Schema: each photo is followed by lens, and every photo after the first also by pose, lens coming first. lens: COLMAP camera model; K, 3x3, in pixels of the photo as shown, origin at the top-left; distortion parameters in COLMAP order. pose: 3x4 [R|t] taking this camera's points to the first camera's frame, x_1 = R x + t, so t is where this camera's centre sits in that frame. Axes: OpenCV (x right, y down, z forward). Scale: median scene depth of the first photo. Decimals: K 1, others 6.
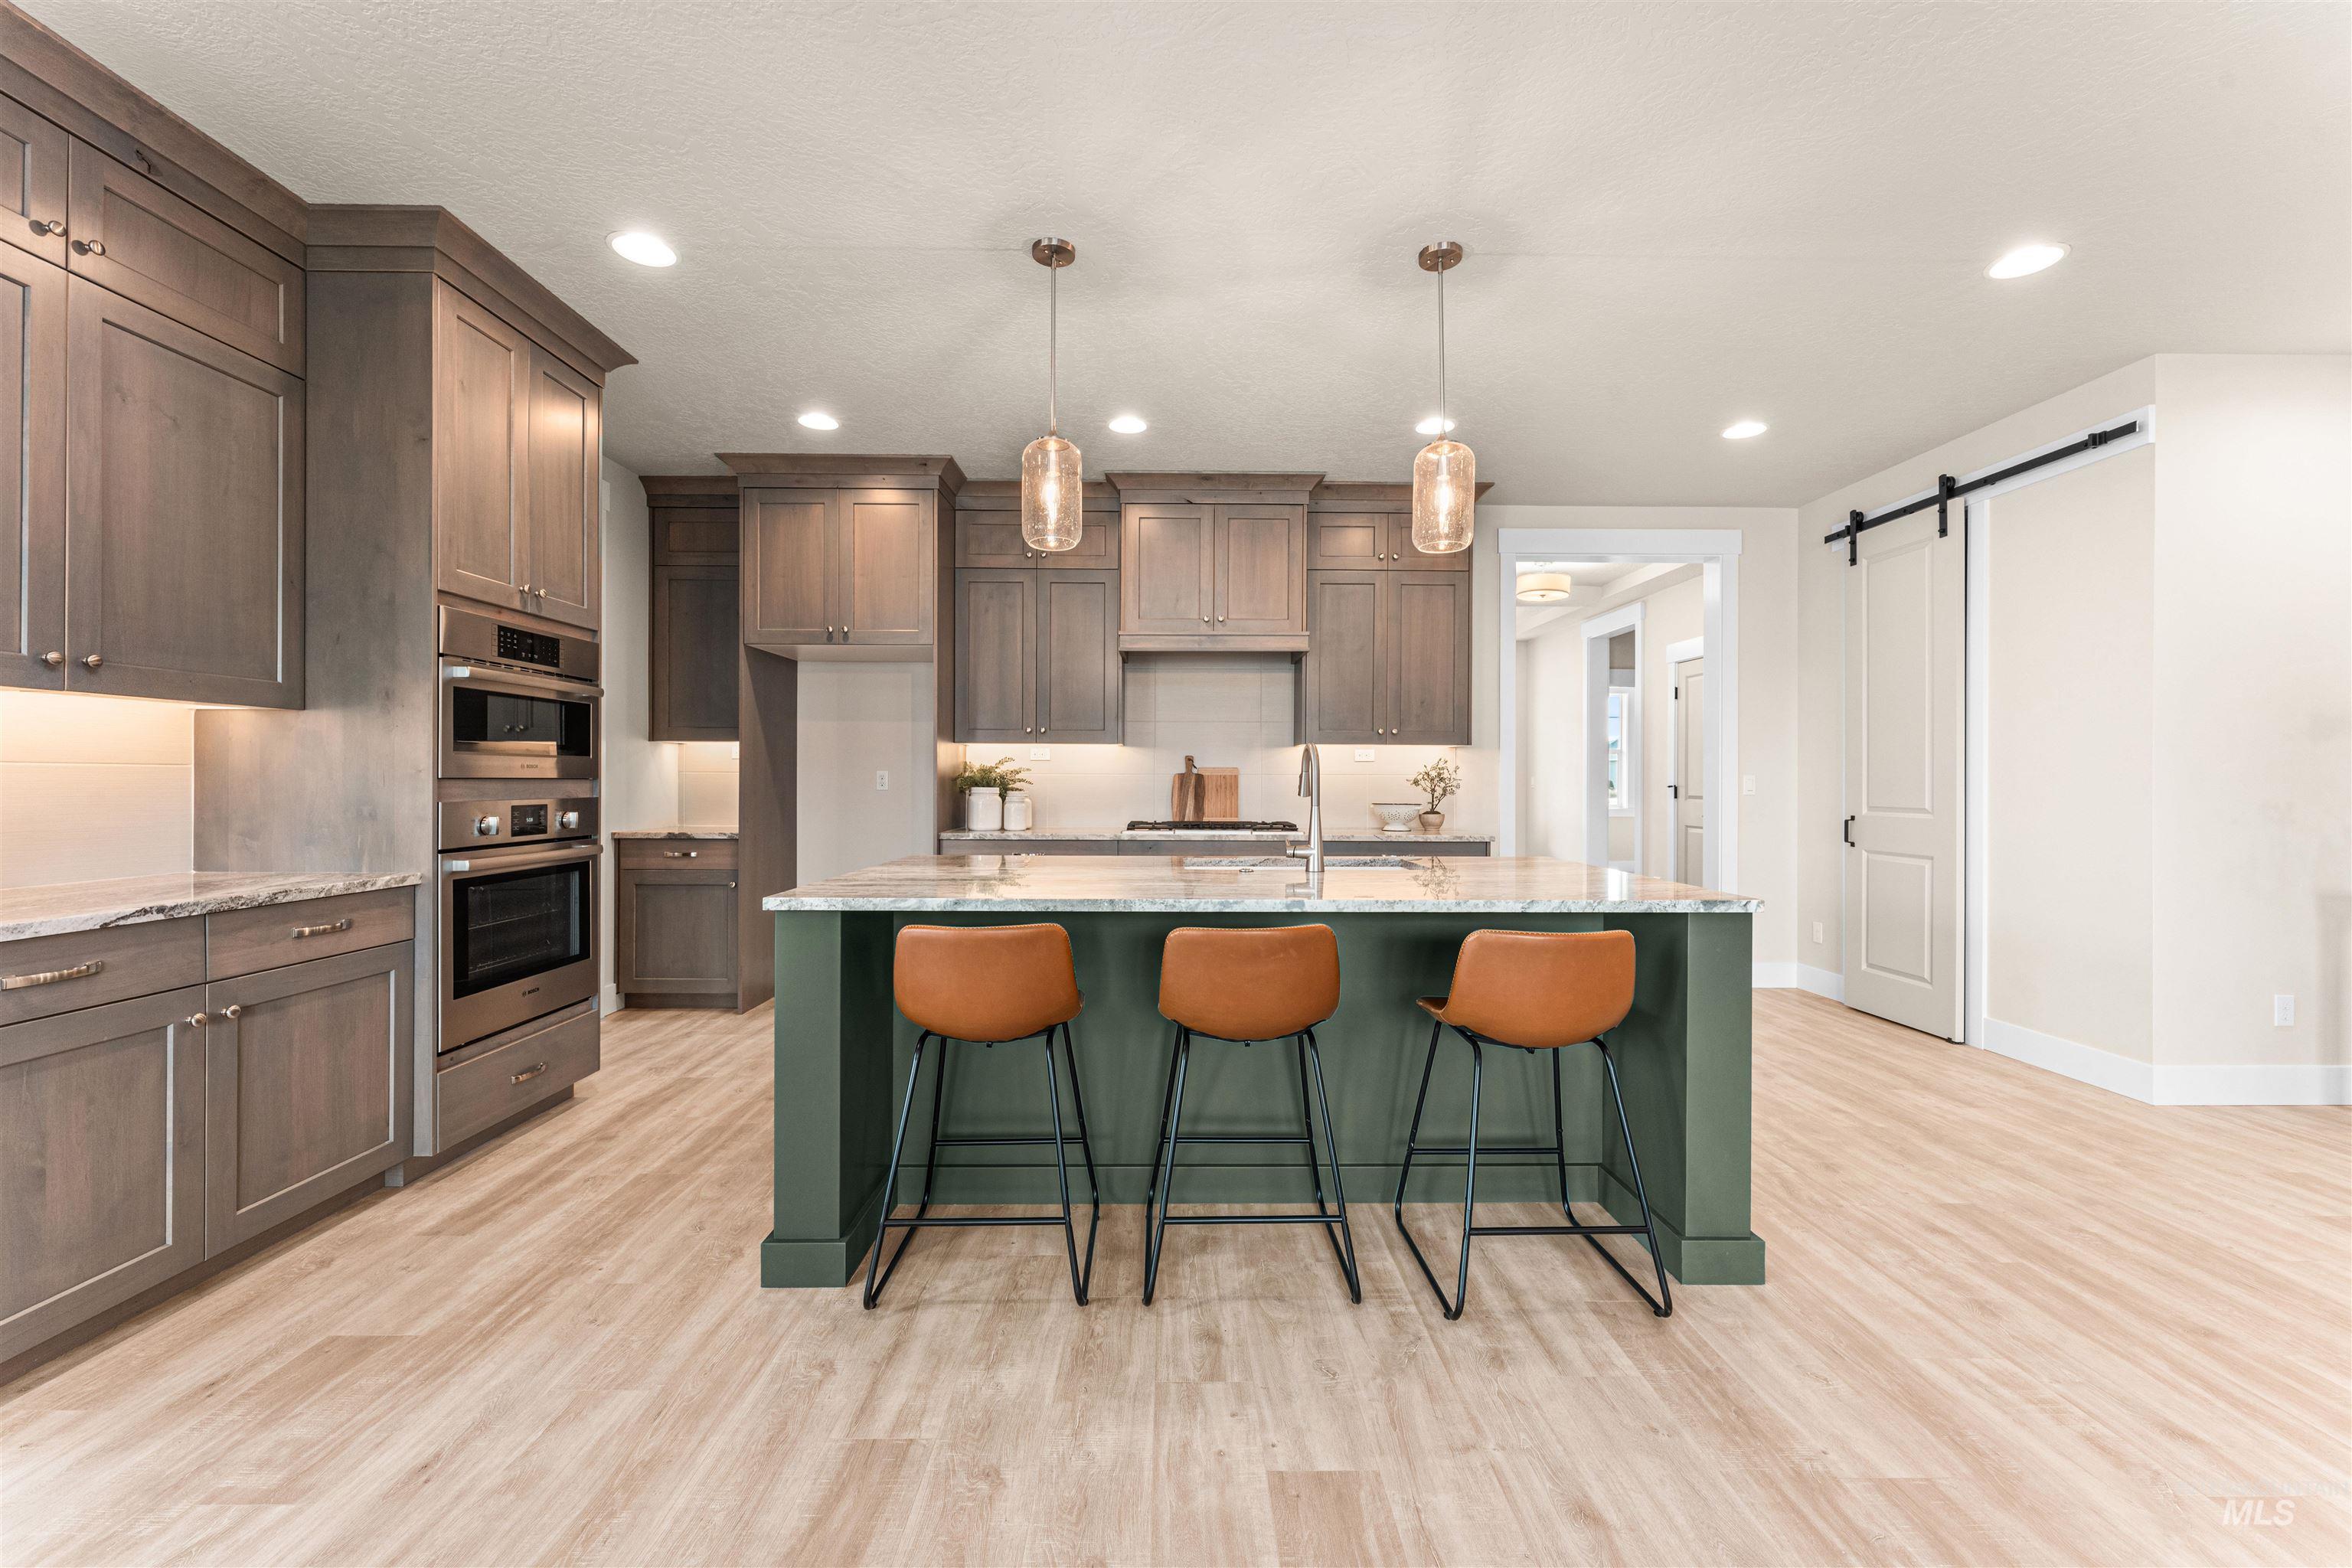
lens RADIAL K [[950.9, 0, 1182.4], [0, 950.9, 780.9], [0, 0, 1]] dist [0.001197, -0.000022]
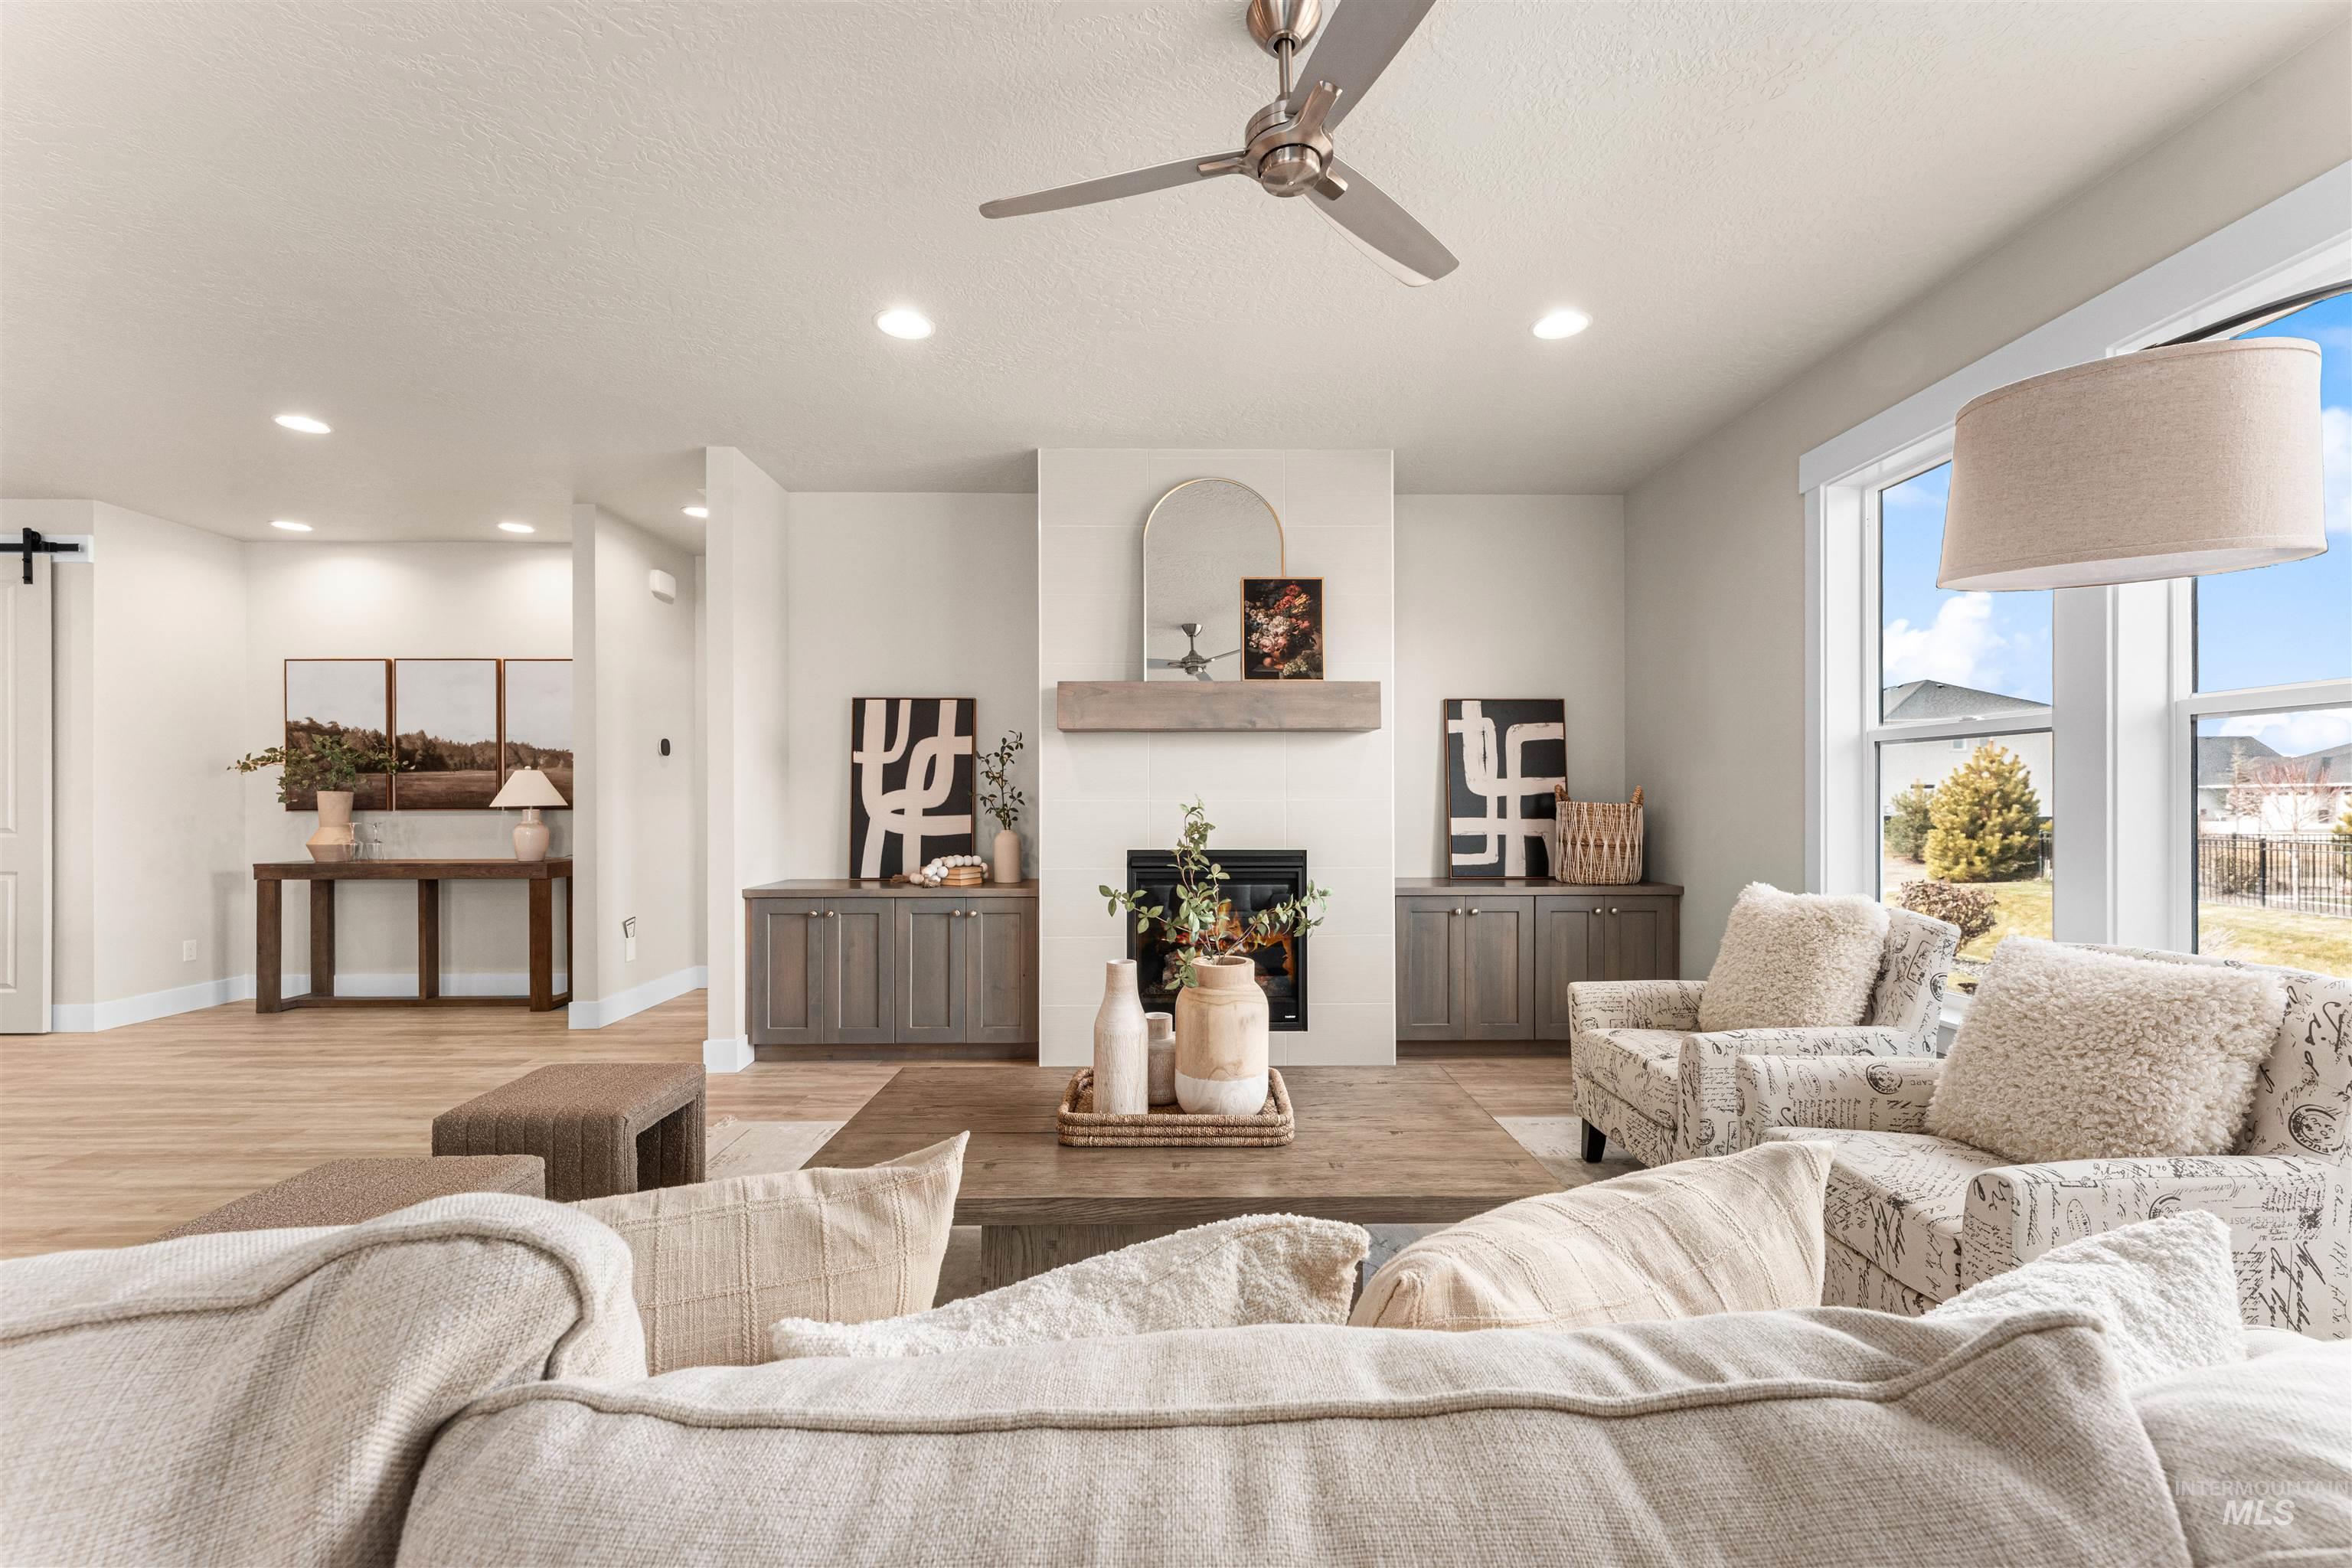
lens RADIAL K [[950.9, 0, 1186.6], [0, 950.9, 801.5], [0, 0, 1]] dist [0.001197, -0.000022]
pose [[-0.007059, -0.004789, 0.999964, -0.318767], [0.000307, 0.999988, 0.004791, -0.006463], [-0.999975, 0.000341, -0.007057, -0.483387]]
